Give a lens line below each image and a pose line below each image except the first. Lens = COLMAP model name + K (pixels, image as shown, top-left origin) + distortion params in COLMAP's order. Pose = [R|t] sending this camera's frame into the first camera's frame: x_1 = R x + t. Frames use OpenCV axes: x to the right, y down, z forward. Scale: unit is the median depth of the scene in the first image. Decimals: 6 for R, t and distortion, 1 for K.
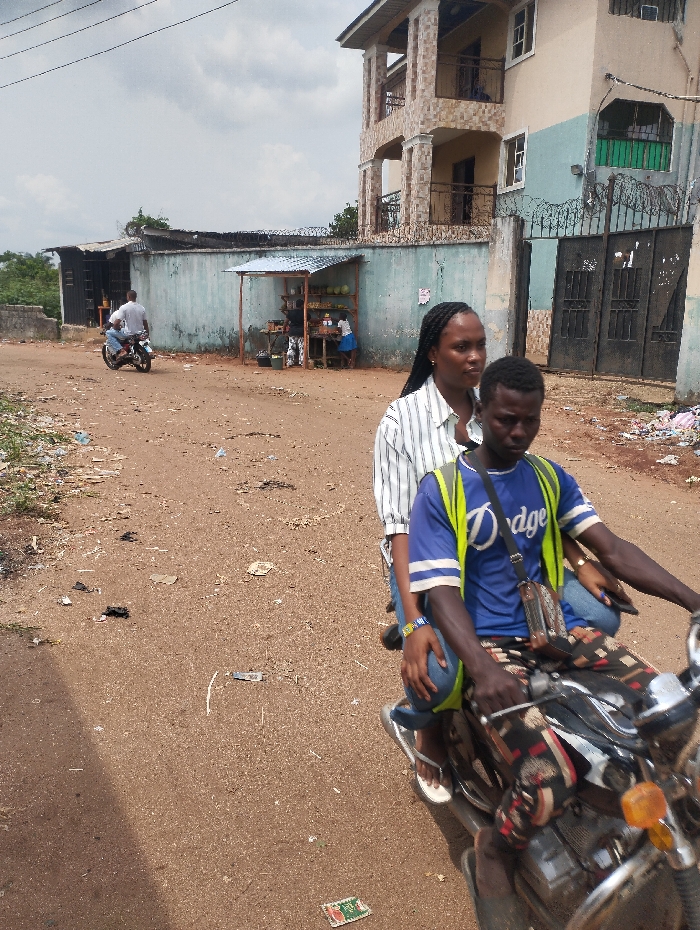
lens RADIAL K [[779.4, 0, 344.3], [0, 779.4, 487.8], [0, 0, 1]] dist [0.107635, -0.121450]
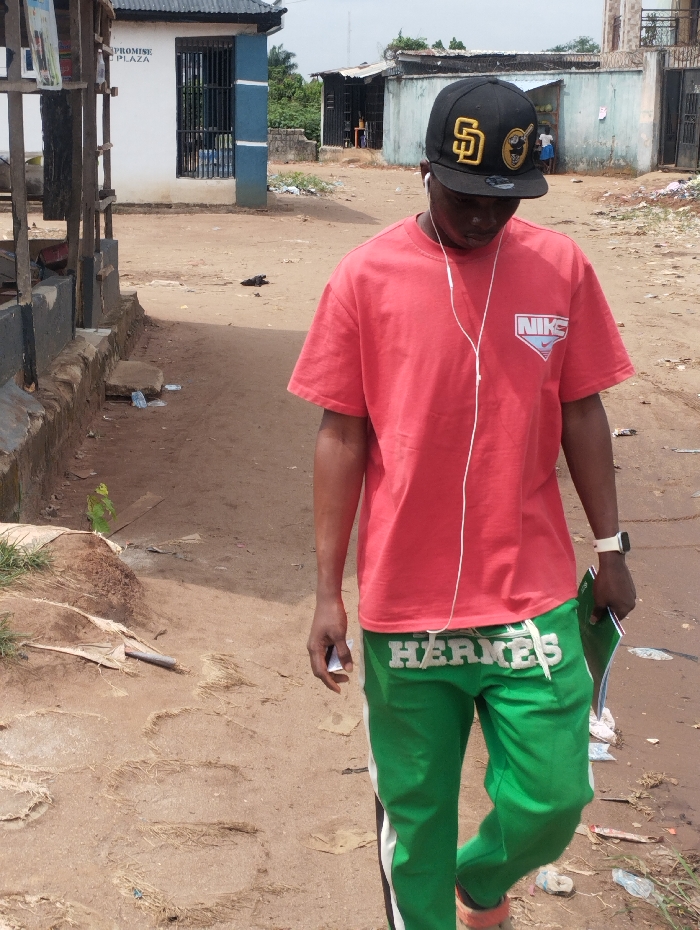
lens RADIAL K [[1598.6, 0, 319.4], [0, 1598.6, 461.9], [0, 0, 1]] dist [0.183366, -0.360072]
pose [[0.946926, 0.050706, -0.317427, 0.418464], [-0.057116, 0.998308, -0.010916, 0.289612], [0.316336, 0.028467, 0.948220, -1.246734]]
